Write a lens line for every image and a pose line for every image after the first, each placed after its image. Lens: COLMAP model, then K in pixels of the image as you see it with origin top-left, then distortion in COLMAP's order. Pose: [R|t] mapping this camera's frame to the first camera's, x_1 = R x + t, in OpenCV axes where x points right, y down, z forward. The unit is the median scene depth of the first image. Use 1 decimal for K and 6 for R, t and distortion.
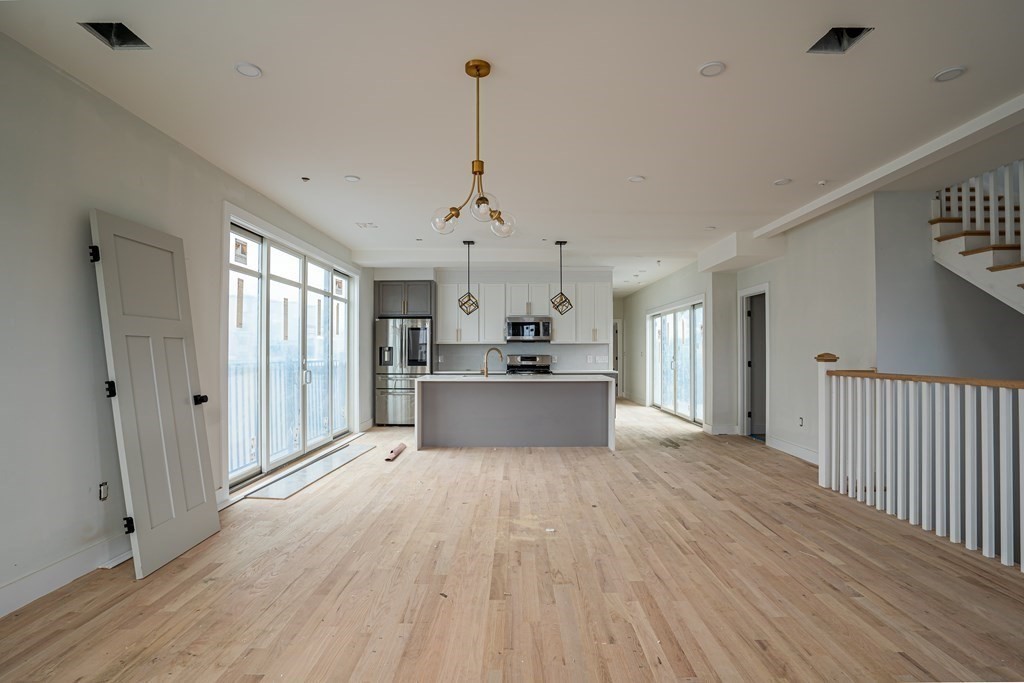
lens RADIAL K [[512.6, 0, 525.1], [0, 512.6, 348.6], [0, 0, 1]] dist [-0.047701, 0.012839]
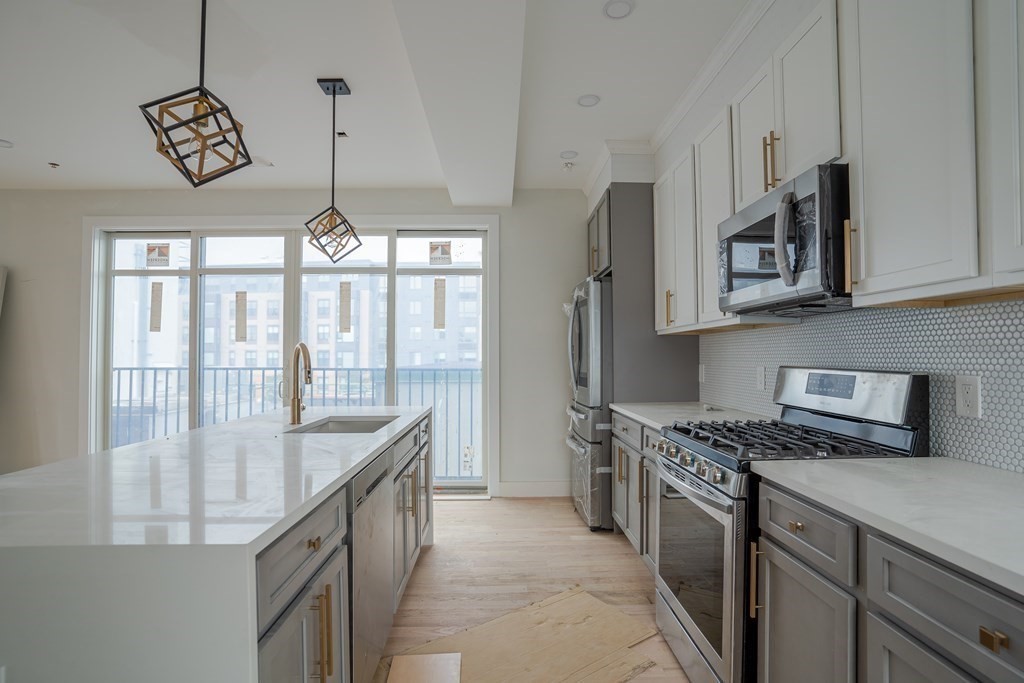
lens RADIAL K [[512.6, 0, 510.3], [0, 512.6, 342.2], [0, 0, 1]] dist [-0.047701, 0.012839]
pose [[0.008376, -0.025421, -0.999642, 0.416676], [0.008647, 0.999641, -0.025348, 0.010764], [0.999928, -0.008431, 0.008593, 1.646521]]
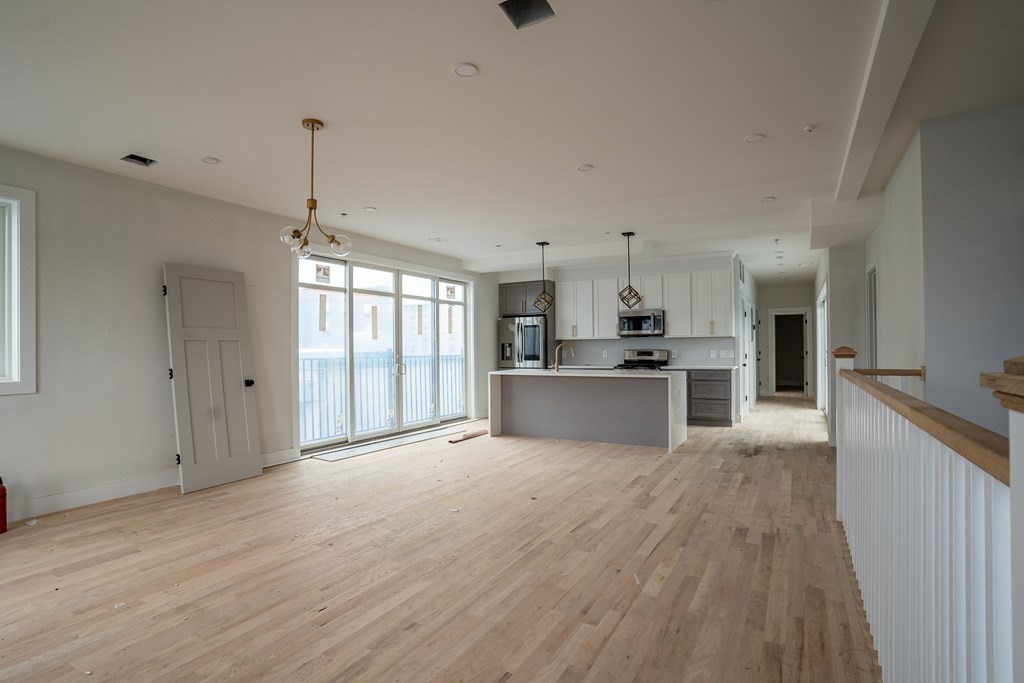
lens RADIAL K [[512.6, 0, 516.9], [0, 512.6, 347.1], [0, 0, 1]] dist [-0.047701, 0.012839]
pose [[0.867299, -0.007595, -0.497729, 0.535277], [0.011489, 0.999923, 0.004762, 0.000124], [0.497654, -0.009848, 0.867319, 0.086529]]
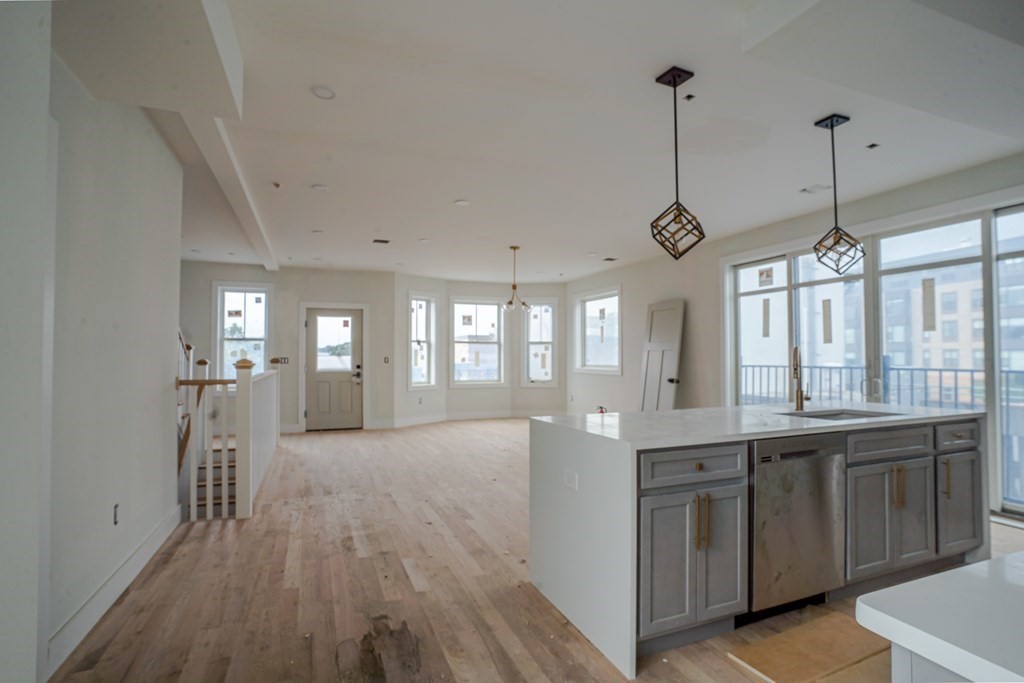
lens RADIAL K [[512.6, 0, 519.1], [0, 512.6, 339.6], [0, 0, 1]] dist [-0.047701, 0.012839]
pose [[-0.931614, -0.009923, -0.363315, 0.467799], [0.004953, 0.999188, -0.039993, 0.013038], [0.363417, -0.039058, -0.930808, 1.912560]]
